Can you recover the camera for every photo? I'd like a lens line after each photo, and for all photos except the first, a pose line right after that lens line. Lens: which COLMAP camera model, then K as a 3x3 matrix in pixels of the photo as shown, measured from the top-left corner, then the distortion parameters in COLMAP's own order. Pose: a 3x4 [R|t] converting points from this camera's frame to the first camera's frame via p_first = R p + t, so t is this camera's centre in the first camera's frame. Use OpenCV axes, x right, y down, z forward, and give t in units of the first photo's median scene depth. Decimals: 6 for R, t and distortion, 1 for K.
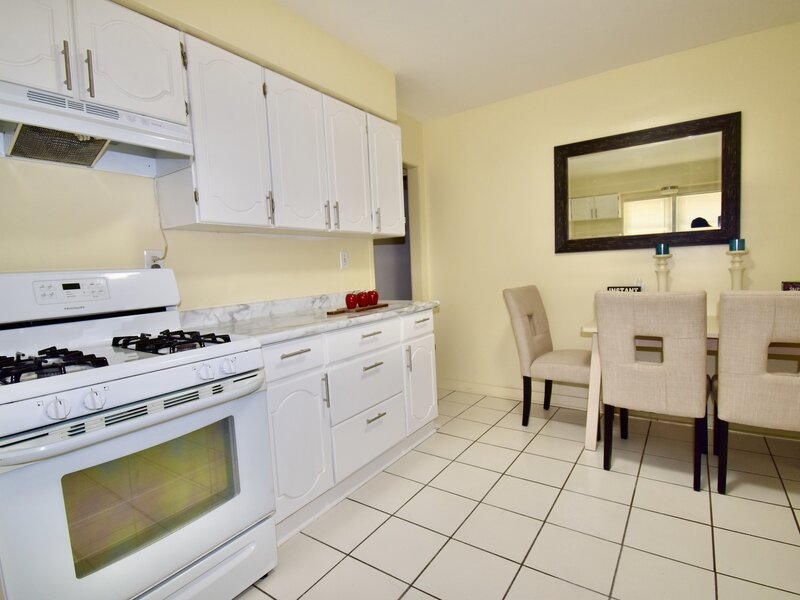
lens RADIAL K [[410.6, 0, 402.8], [0, 410.6, 301.5], [0, 0, 1]] dist [0.019758, -0.025043]
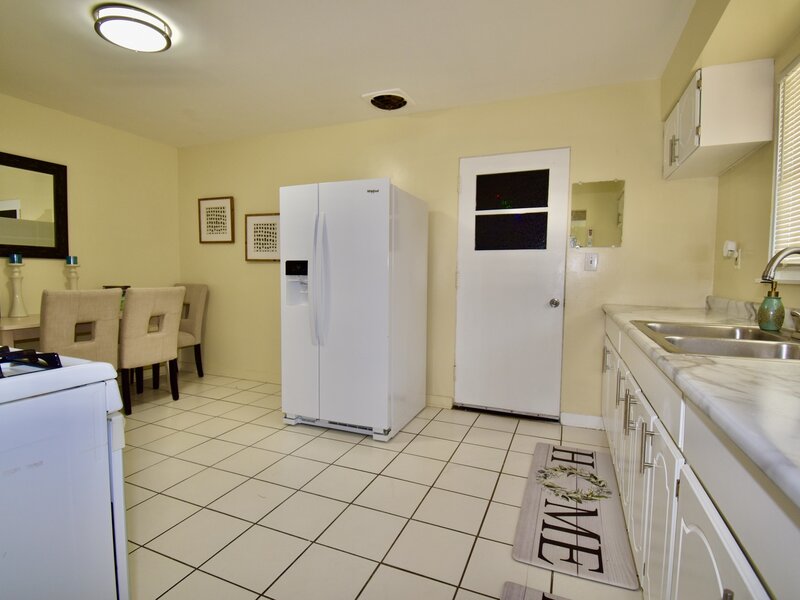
lens RADIAL K [[405.2, 0, 403.1], [0, 405.2, 300.9], [0, 0, 1]] dist [0.028745, -0.033027]
pose [[-0.208282, -0.021284, 0.977837, -1.004522], [0.076921, 0.996310, 0.038071, 0.044696], [-0.975039, 0.083146, -0.205876, 0.247560]]
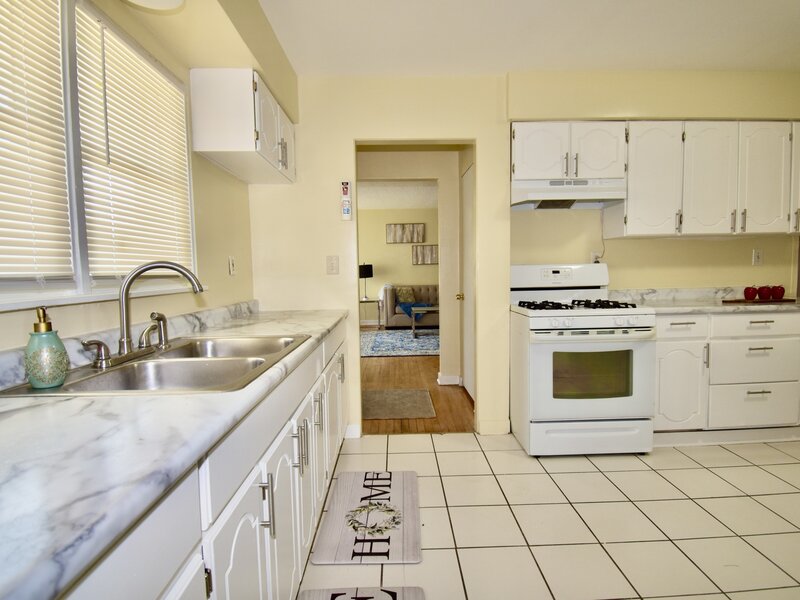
lens RADIAL K [[417.5, 0, 404.0], [0, 417.5, 300.3], [0, 0, 1]] dist [0.021491, -0.027634]
pose [[0.587346, 0.093555, -0.803910, 0.312371], [-0.075514, 0.995298, 0.060656, 0.025162], [0.805805, 0.025080, 0.591649, -0.612143]]
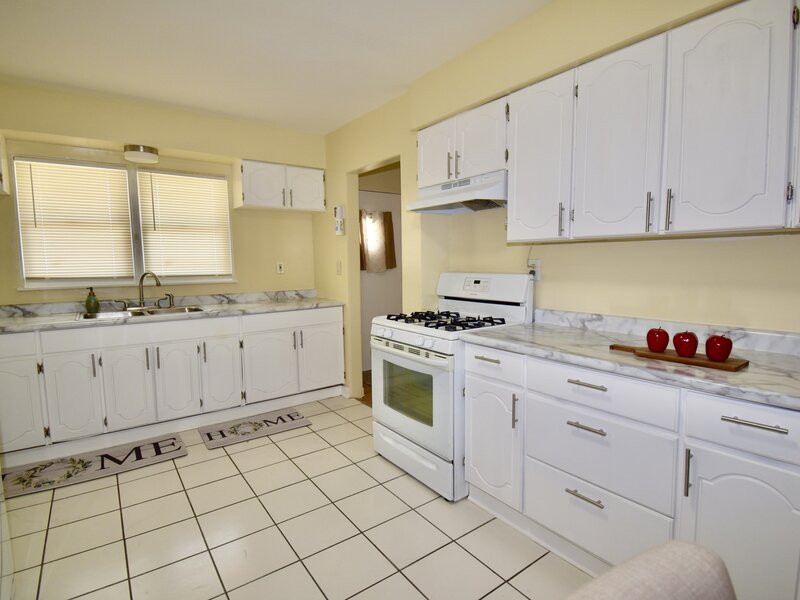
lens RADIAL K [[417.5, 0, 404.0], [0, 417.5, 300.3], [0, 0, 1]] dist [0.021491, -0.027634]
pose [[-0.329744, 0.140493, -0.933558, 0.771568], [-0.052408, 0.984616, 0.166688, -0.190329], [0.942615, 0.103890, -0.317308, 1.008754]]
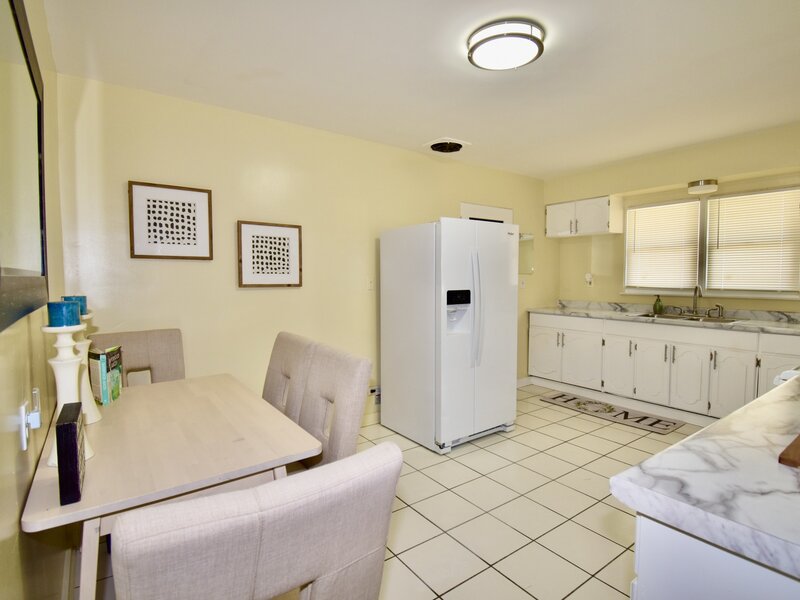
lens RADIAL K [[417.5, 0, 404.0], [0, 417.5, 300.3], [0, 0, 1]] dist [0.021491, -0.027634]
pose [[-0.943976, 0.029789, 0.328668, 0.180235], [0.072437, 0.990334, 0.118289, -0.233824], [-0.321967, 0.135470, -0.937009, 1.830725]]
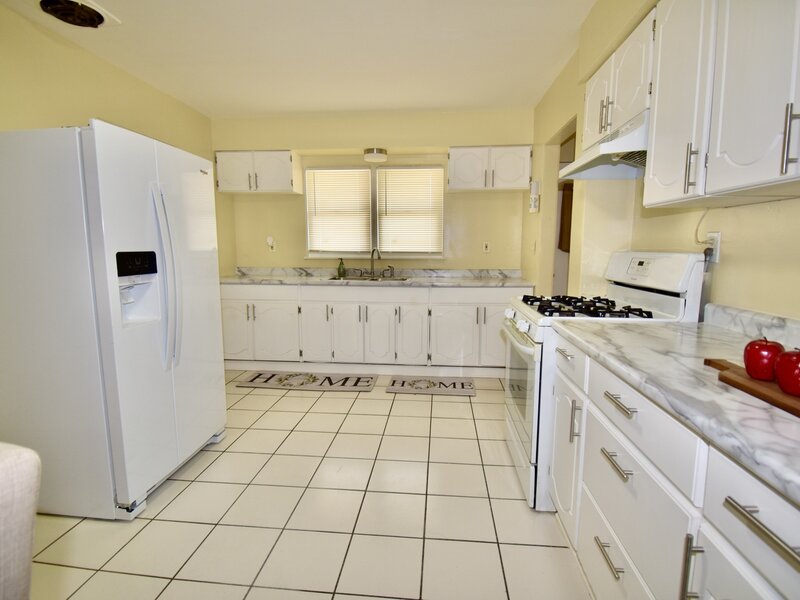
lens RADIAL K [[405.2, 0, 403.1], [0, 405.2, 300.9], [0, 0, 1]] dist [0.028745, -0.033027]
pose [[-0.872189, 0.108620, -0.476957, 0.422705], [-0.001071, 0.974609, 0.223911, -0.170796], [0.489168, 0.195804, -0.849927, 1.406013]]
